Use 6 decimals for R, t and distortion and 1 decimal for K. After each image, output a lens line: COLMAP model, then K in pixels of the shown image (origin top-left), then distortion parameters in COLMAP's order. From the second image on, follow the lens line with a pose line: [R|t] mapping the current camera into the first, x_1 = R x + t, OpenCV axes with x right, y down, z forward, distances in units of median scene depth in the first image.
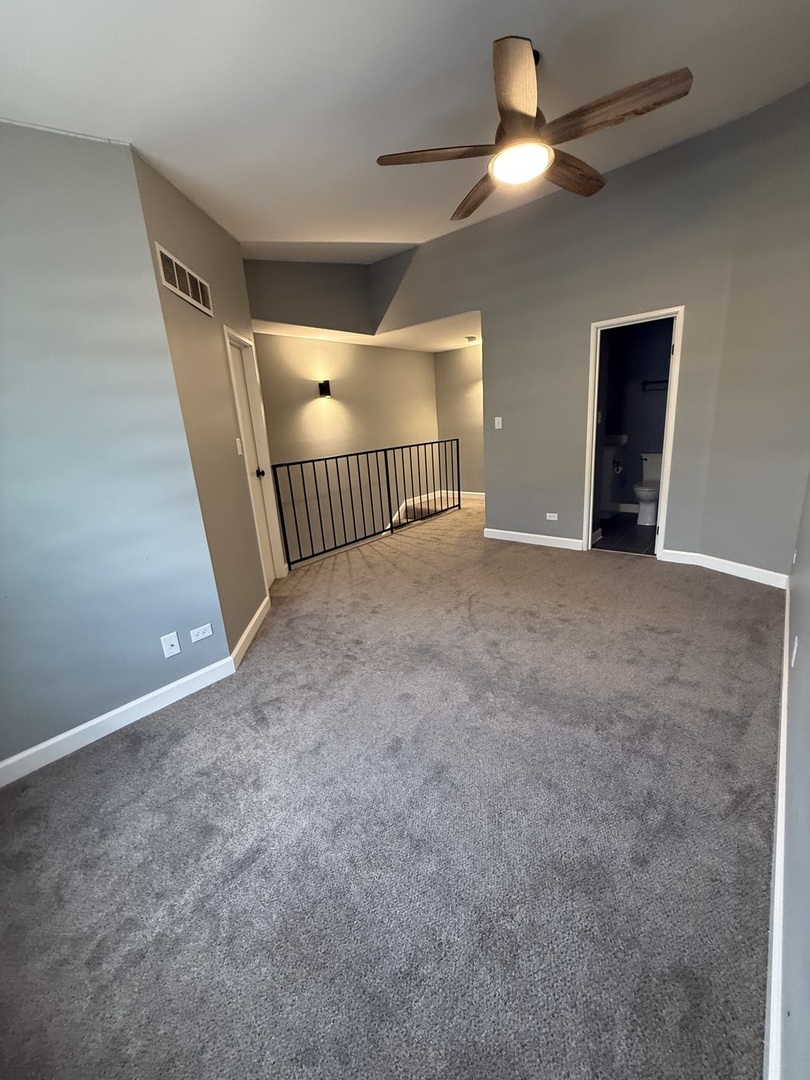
lens RADIAL K [[431.4, 0, 405.2], [0, 431.4, 533.7], [0, 0, 1]] dist [0.001329, 0.000290]
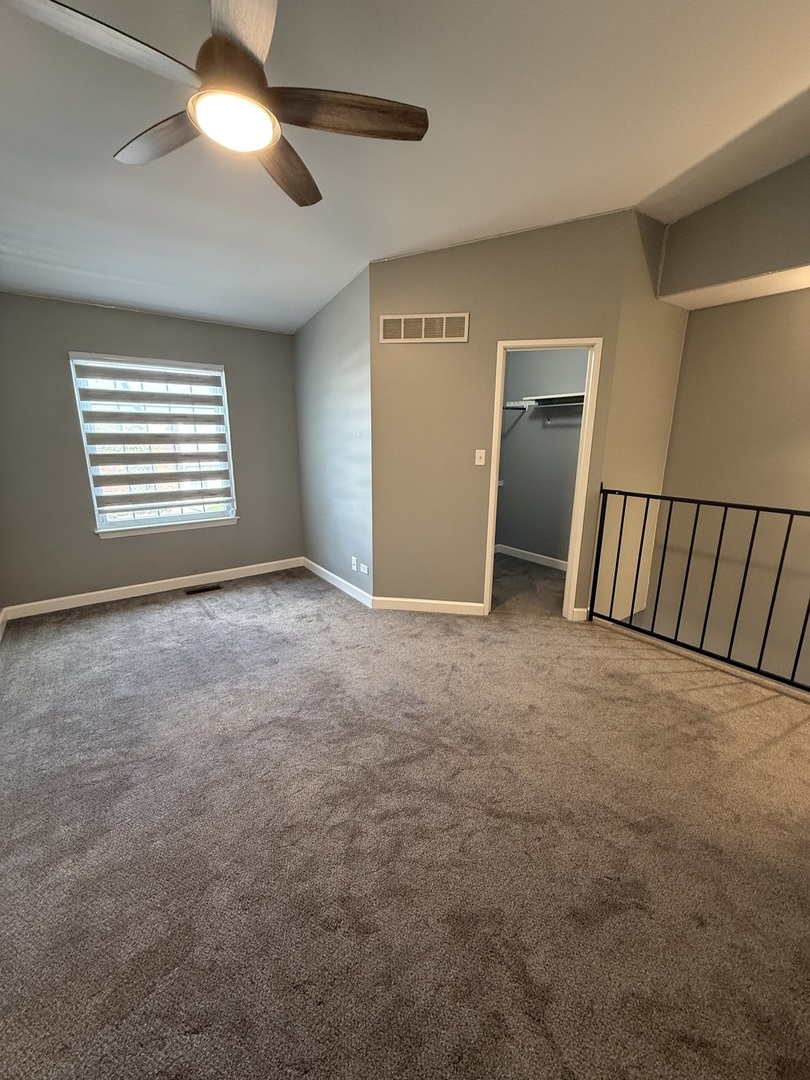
lens RADIAL K [[431.4, 0, 405.2], [0, 431.4, 533.7], [0, 0, 1]] dist [0.001329, 0.000290]
pose [[-0.225104, 0.277982, -0.933838, 0.659081], [-0.242247, 0.912373, 0.329987, -0.313810], [0.943740, 0.300501, -0.138039, 0.963873]]
